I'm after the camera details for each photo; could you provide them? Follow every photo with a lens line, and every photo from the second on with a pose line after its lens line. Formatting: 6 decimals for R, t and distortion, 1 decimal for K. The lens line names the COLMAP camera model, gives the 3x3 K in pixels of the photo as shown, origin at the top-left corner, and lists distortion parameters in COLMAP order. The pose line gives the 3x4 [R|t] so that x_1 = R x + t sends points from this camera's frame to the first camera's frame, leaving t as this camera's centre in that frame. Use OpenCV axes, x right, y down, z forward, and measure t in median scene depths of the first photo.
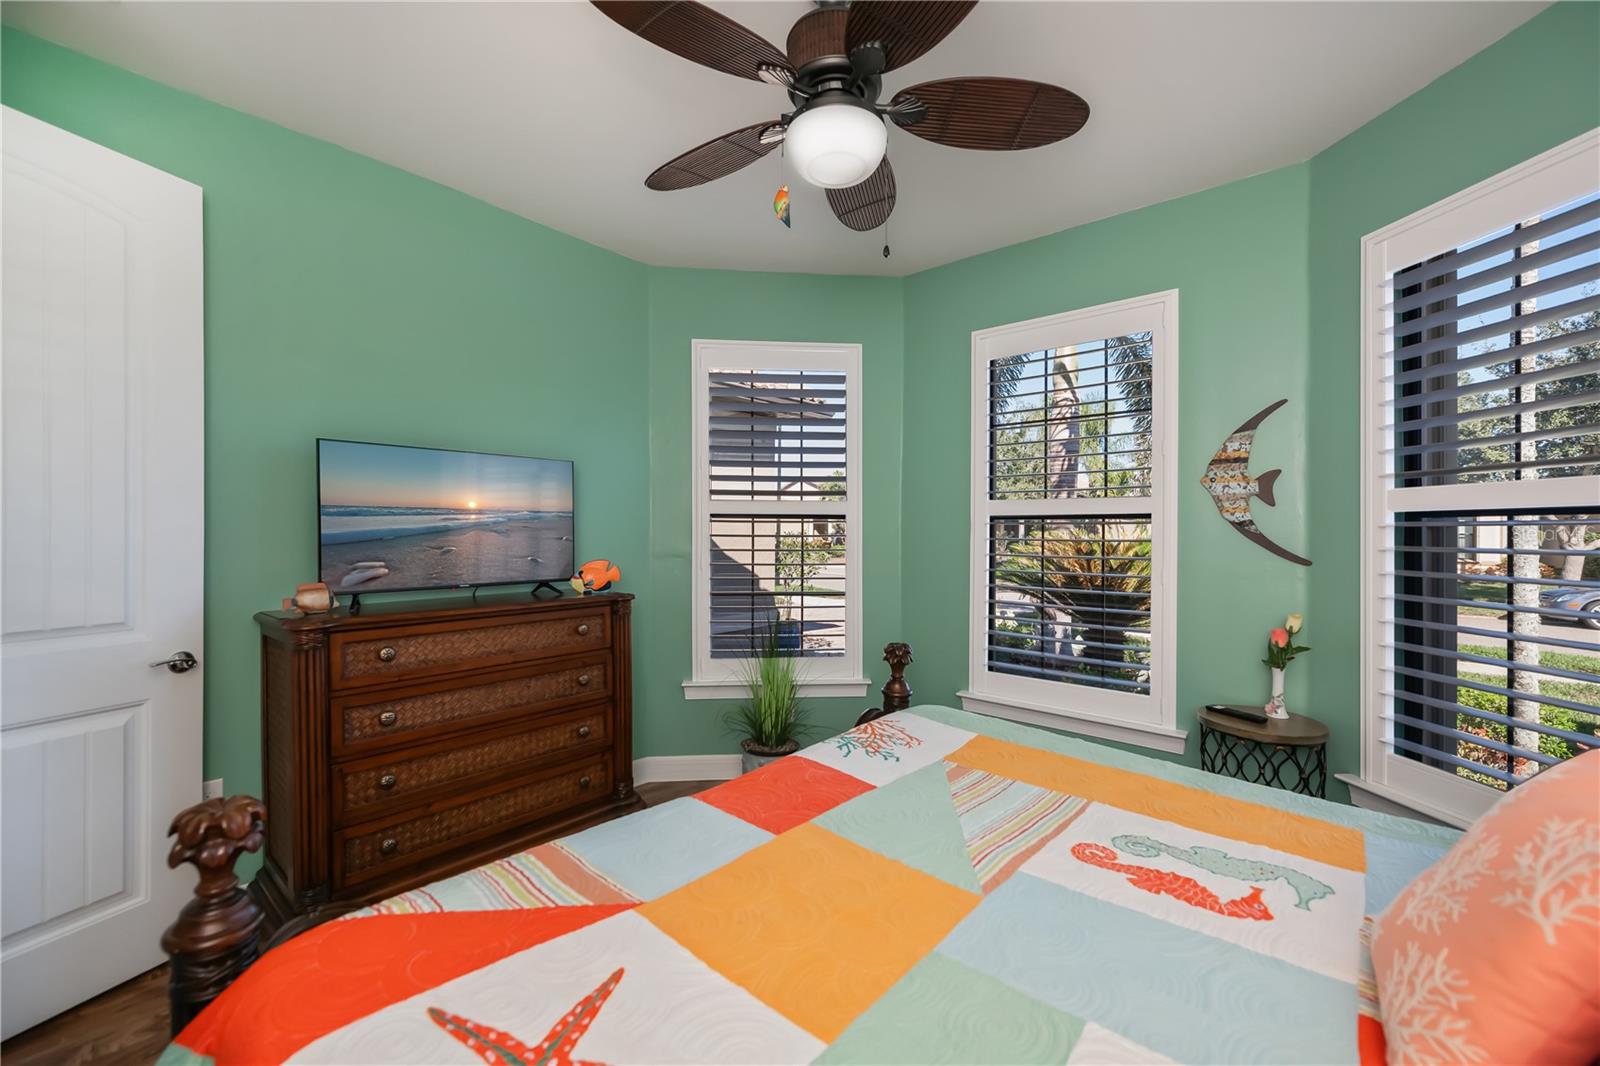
lens RADIAL K [[646.7, 0, 801.4], [0, 646.7, 525.4], [0, 0, 1]] dist [0.000425, -0.006193]
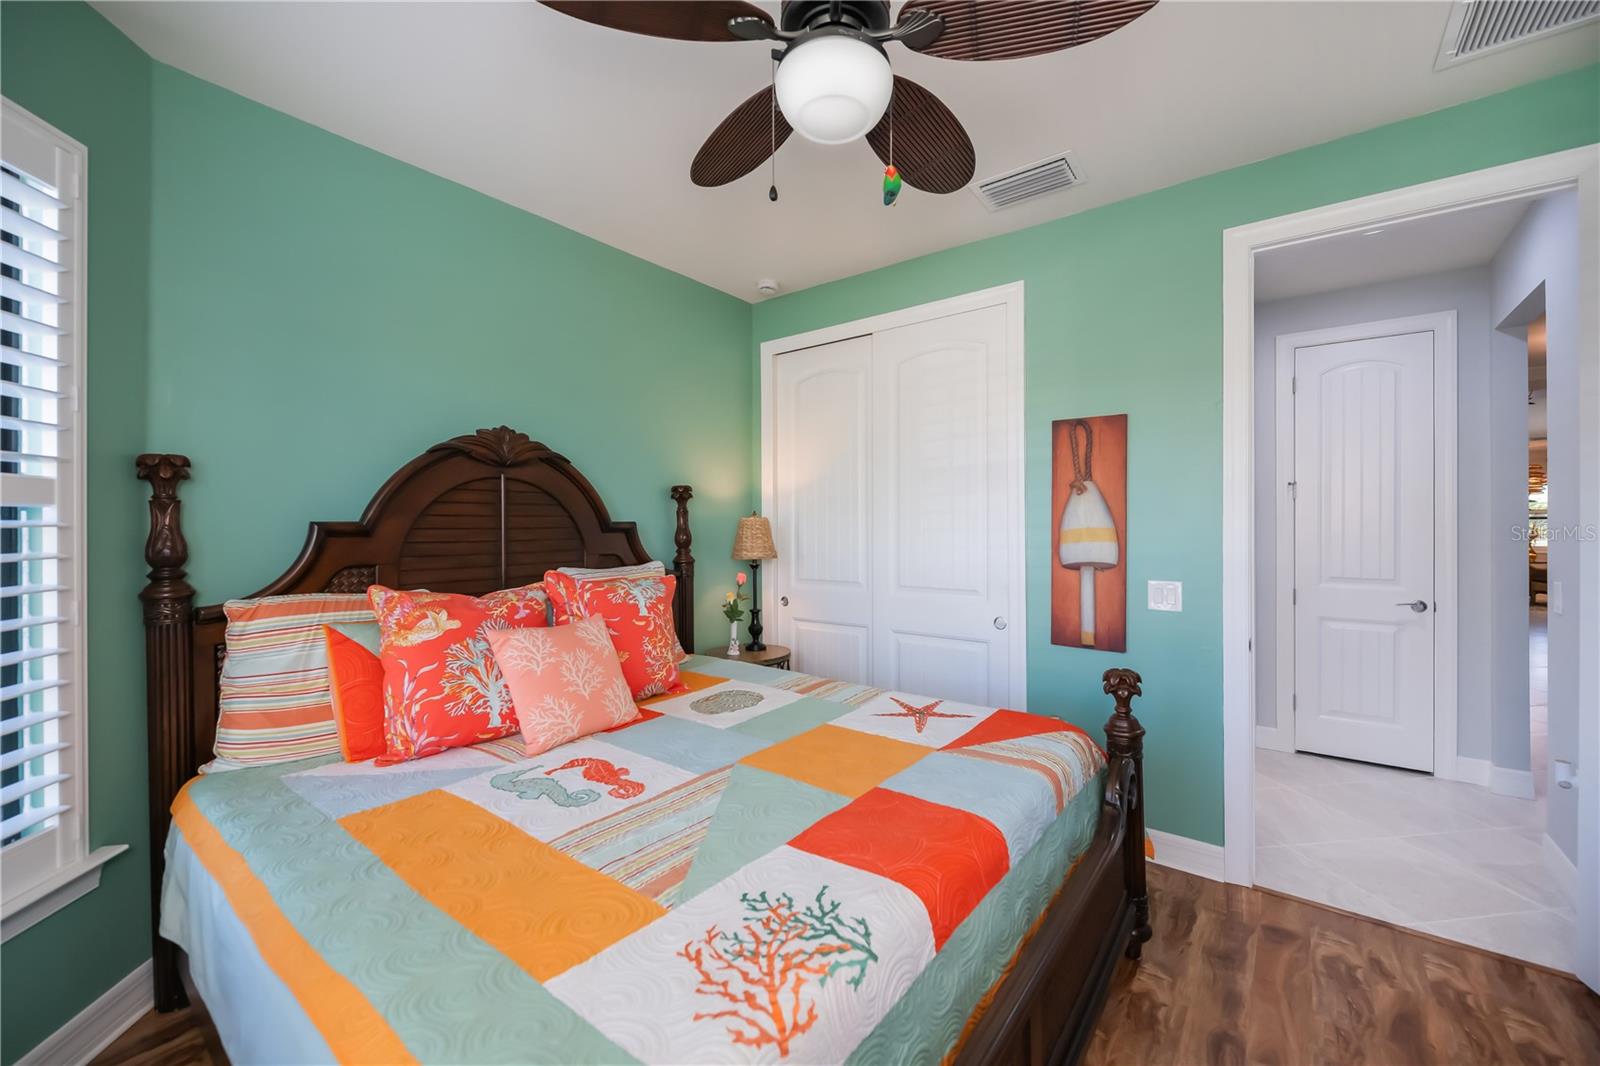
lens RADIAL K [[646.7, 0, 801.4], [0, 646.7, 525.4], [0, 0, 1]] dist [0.000425, -0.006193]
pose [[-0.998648, -0.002693, -0.051907, 0.179092], [-0.002325, 0.999972, -0.007161, -0.006762], [0.051925, -0.007031, -0.998626, 2.338283]]
